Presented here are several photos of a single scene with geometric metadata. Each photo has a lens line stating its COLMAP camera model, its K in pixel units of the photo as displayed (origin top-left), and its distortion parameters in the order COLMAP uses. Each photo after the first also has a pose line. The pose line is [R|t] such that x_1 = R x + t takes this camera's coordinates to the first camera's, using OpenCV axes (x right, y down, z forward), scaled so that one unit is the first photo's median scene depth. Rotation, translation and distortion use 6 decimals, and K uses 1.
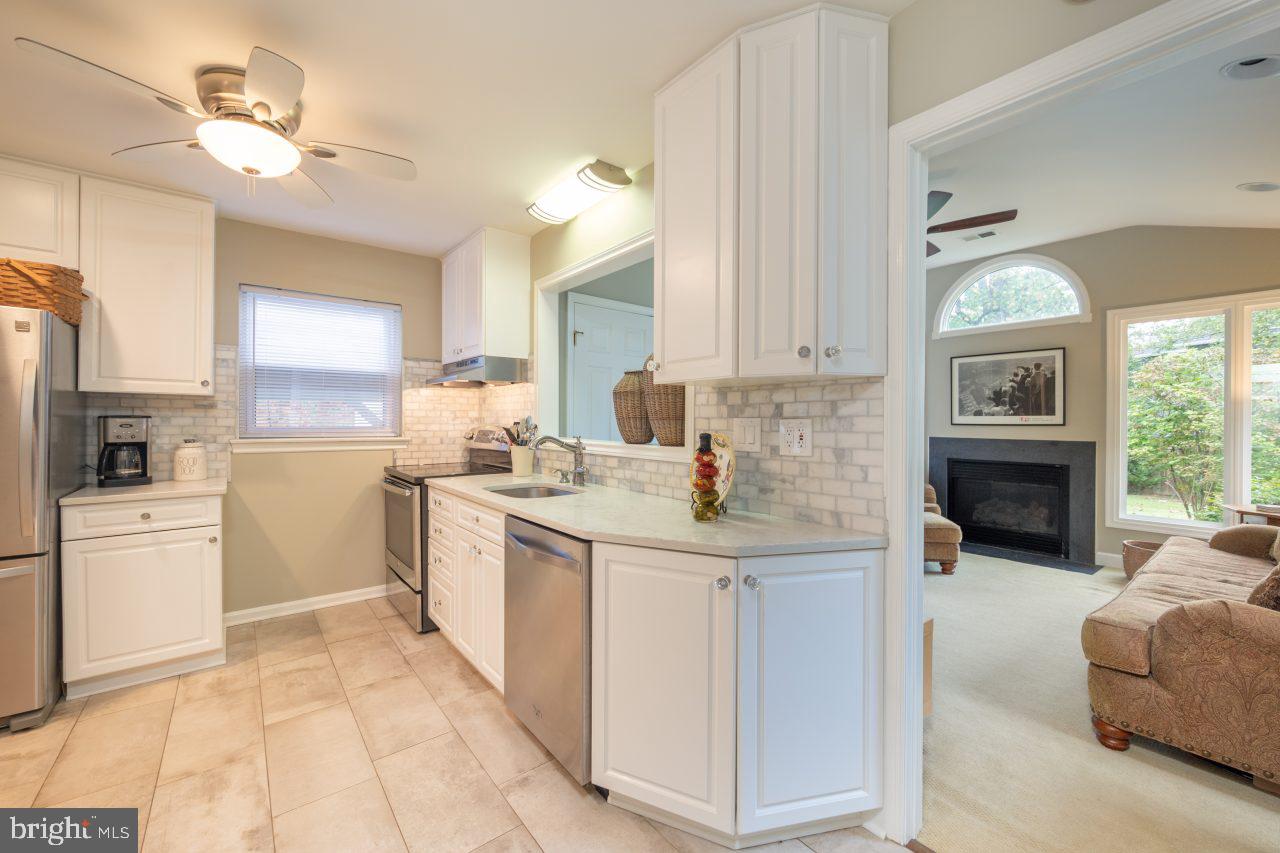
lens RADIAL K [[502.3, 0, 652.6], [0, 502.3, 427.6], [0, 0, 1]] dist [-0.006387, 0.000069]
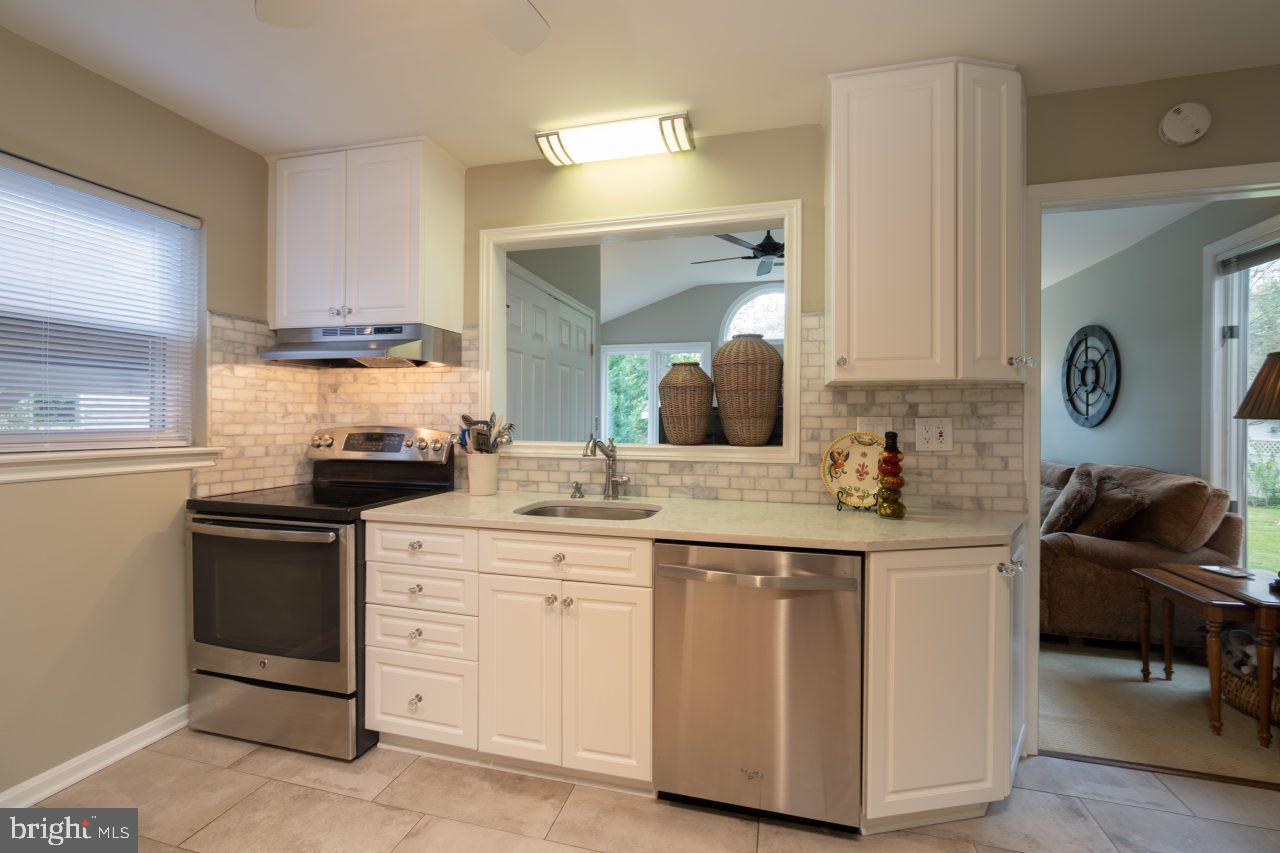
lens RADIAL K [[533.1, 0, 645.2], [0, 533.1, 423.9], [0, 0, 1]] dist [-0.002785, -0.000051]
pose [[0.808669, -0.005064, 0.588242, -0.640503], [0.006944, 0.999975, -0.000937, -0.005003], [-0.588222, 0.004842, 0.808685, 0.288230]]
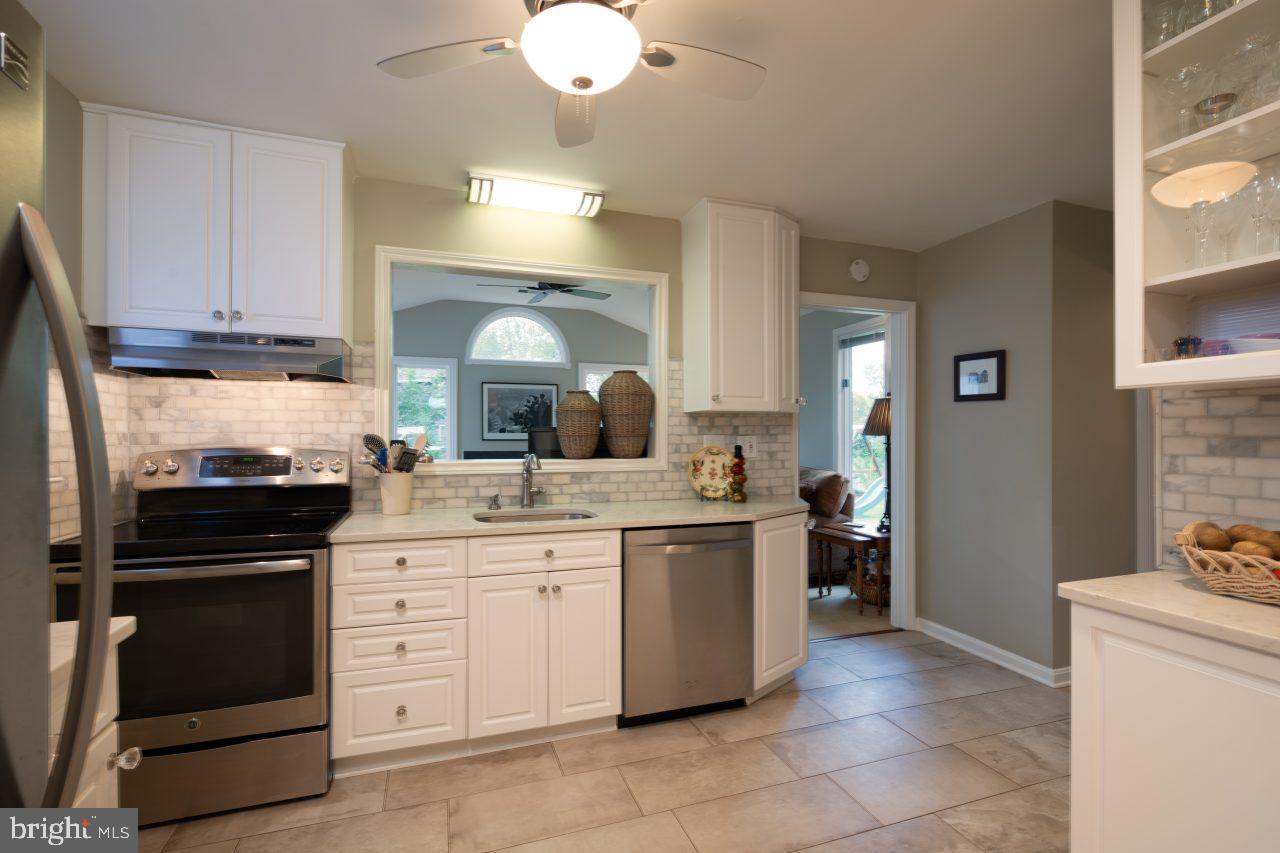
lens RADIAL K [[554.8, 0, 633.2], [0, 554.8, 444.9], [0, 0, 1]] dist [-0.008169, 0.000733]
pose [[0.356856, -0.016484, 0.934014, -1.084044], [0.016189, 0.999803, 0.011460, -0.009516], [-0.934019, 0.011031, 0.357053, 0.478136]]
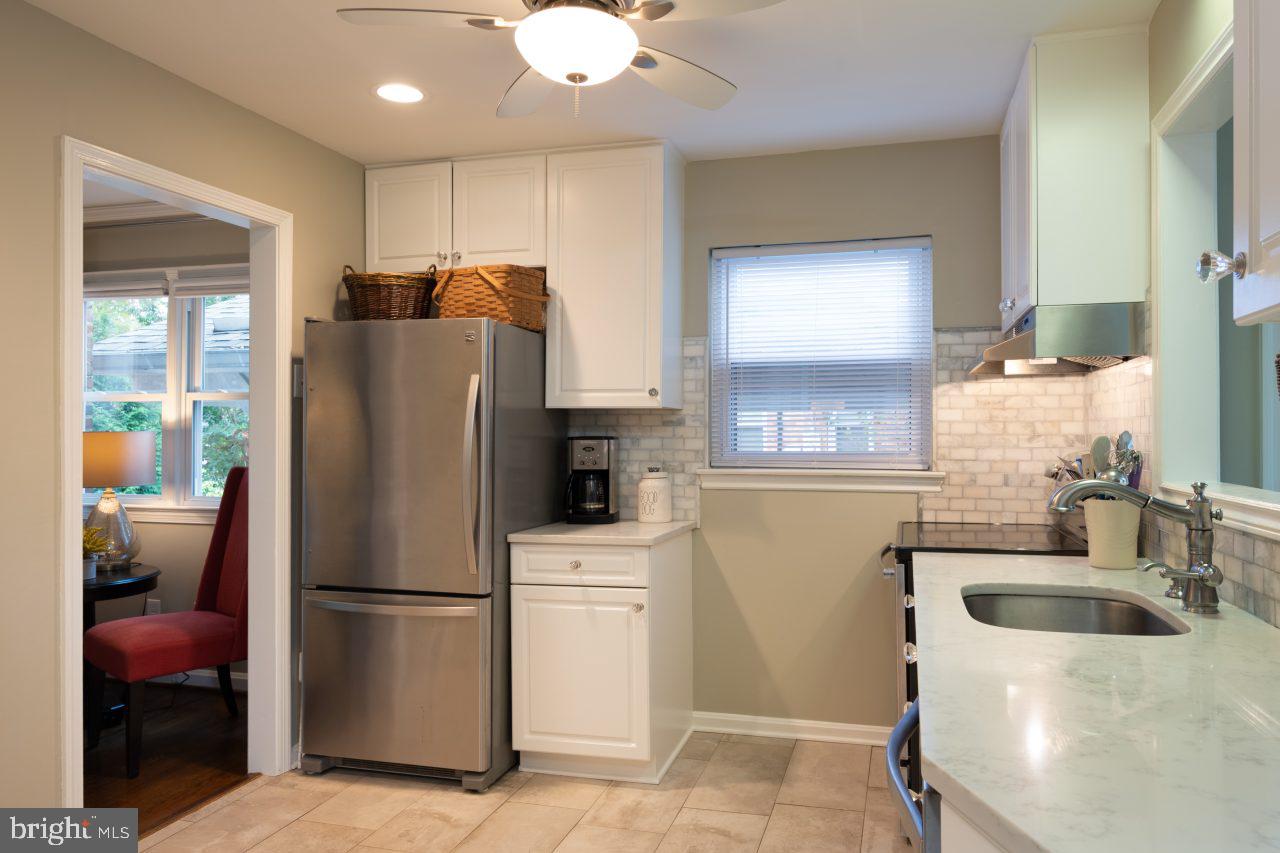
lens RADIAL K [[857.7, 0, 690.9], [0, 857.7, 438.8], [0, 0, 1]] dist [0.001372, -0.001786]
pose [[0.587462, -0.003953, -0.809242, 0.163673], [-0.007238, 0.999922, -0.010139, -0.007757], [0.809220, 0.011813, 0.587387, 0.313932]]
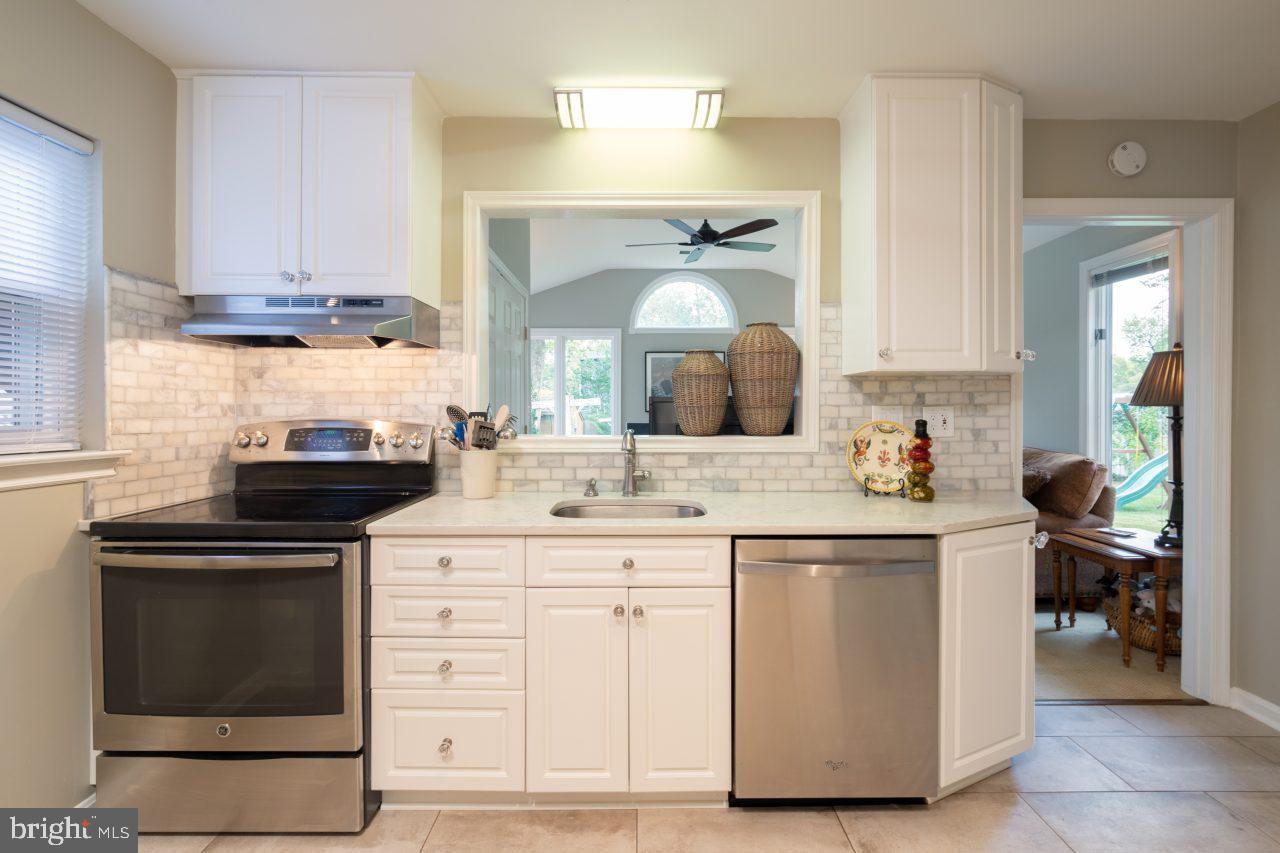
lens RADIAL K [[554.8, 0, 646.3], [0, 554.8, 415.6], [0, 0, 1]] dist [-0.008169, 0.000733]
pose [[0.631420, -0.013516, 0.775323, -0.813023], [0.014891, 0.999875, 0.005304, -0.008721], [-0.775298, 0.008197, 0.631543, 0.485111]]
